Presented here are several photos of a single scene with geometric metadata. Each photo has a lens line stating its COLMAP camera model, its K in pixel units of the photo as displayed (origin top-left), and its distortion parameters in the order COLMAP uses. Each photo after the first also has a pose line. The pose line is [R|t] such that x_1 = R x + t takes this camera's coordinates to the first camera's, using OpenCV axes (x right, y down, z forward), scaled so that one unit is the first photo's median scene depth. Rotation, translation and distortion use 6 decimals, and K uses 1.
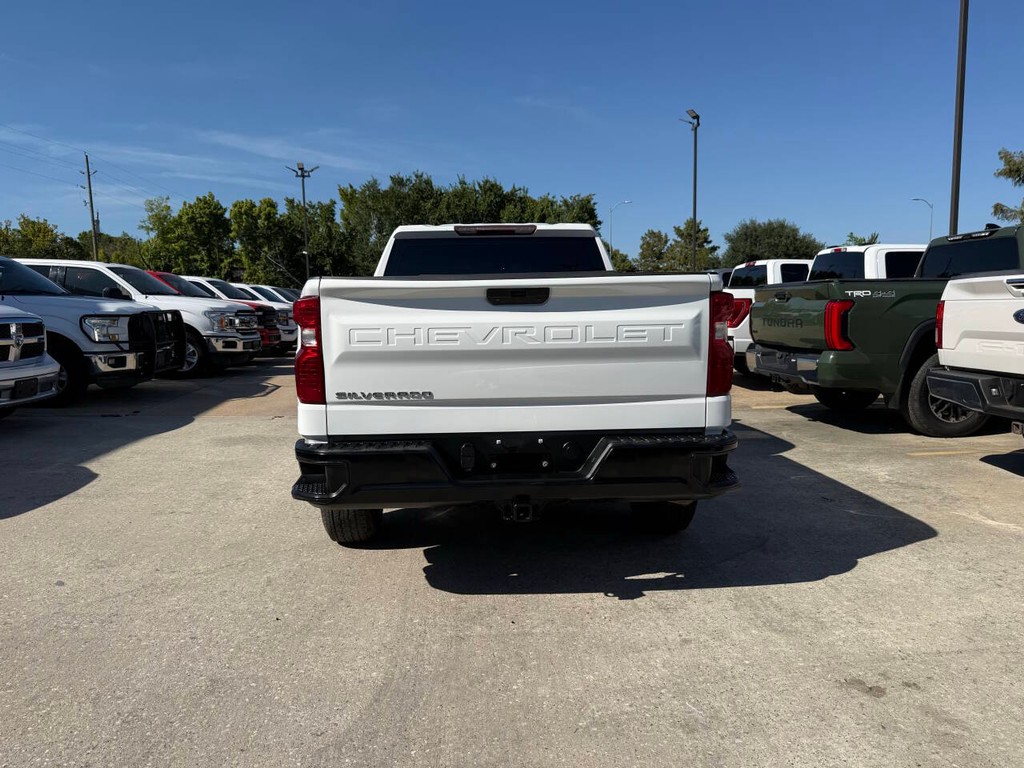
lens RADIAL K [[727.8, 0, 504.4], [0, 727.8, 390.8], [0, 0, 1]] dist [0.042568, -0.049874]
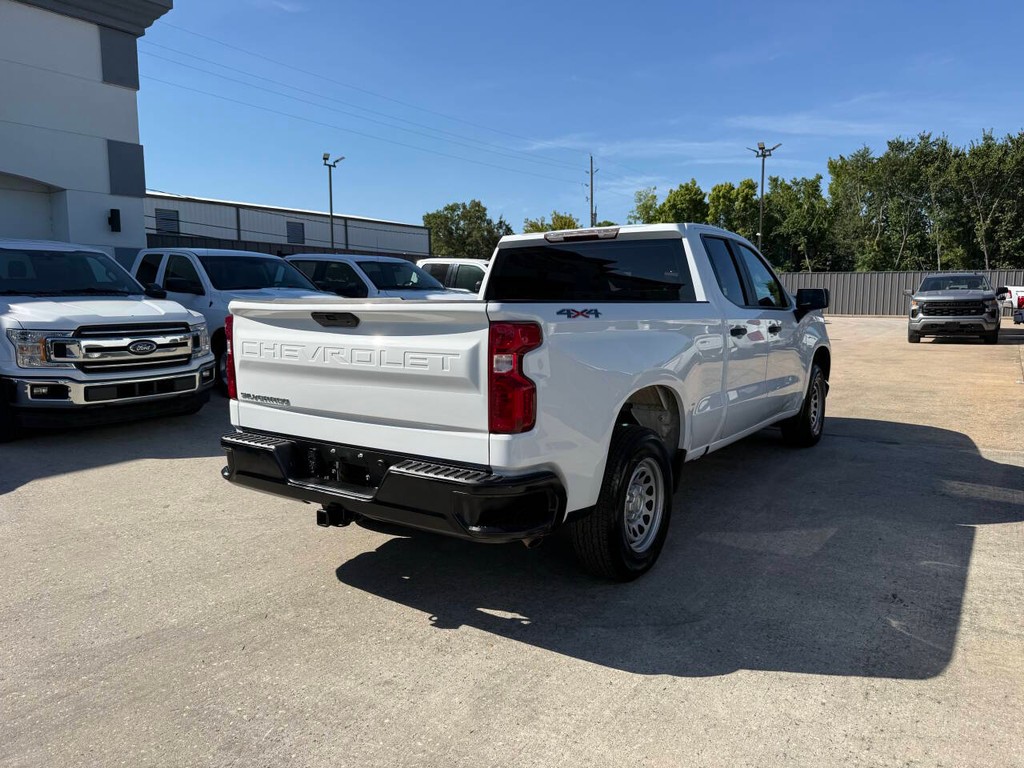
lens RADIAL K [[727.8, 0, 501.8], [0, 727.8, 377.3], [0, 0, 1]] dist [0.042568, -0.049874]
pose [[0.785329, 0.079297, -0.613979, 0.574550], [-0.073709, 0.996685, 0.034445, -0.065164], [0.614675, 0.018205, 0.788571, 0.198036]]
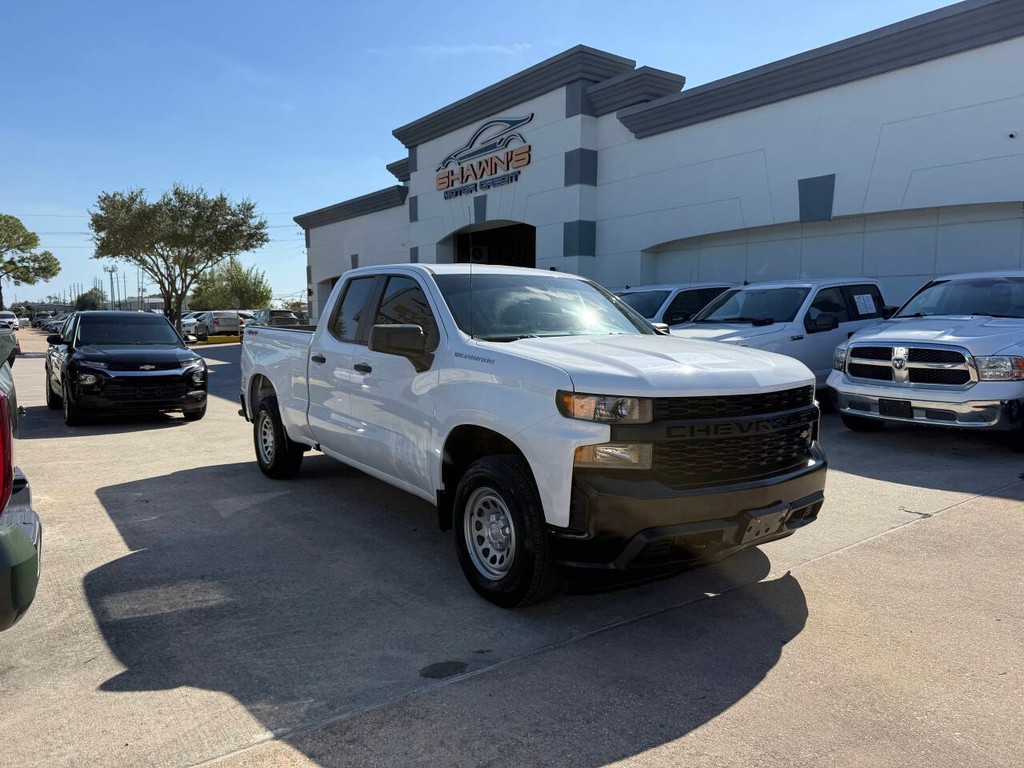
lens RADIAL K [[727.8, 0, 505.7], [0, 727.8, 382.8], [0, 0, 1]] dist [0.042568, -0.049874]
pose [[-0.843559, 0.059461, -0.533734, 0.589898], [-0.048527, 0.981346, 0.186024, -0.323408], [0.534839, 0.182823, -0.824938, 2.394841]]
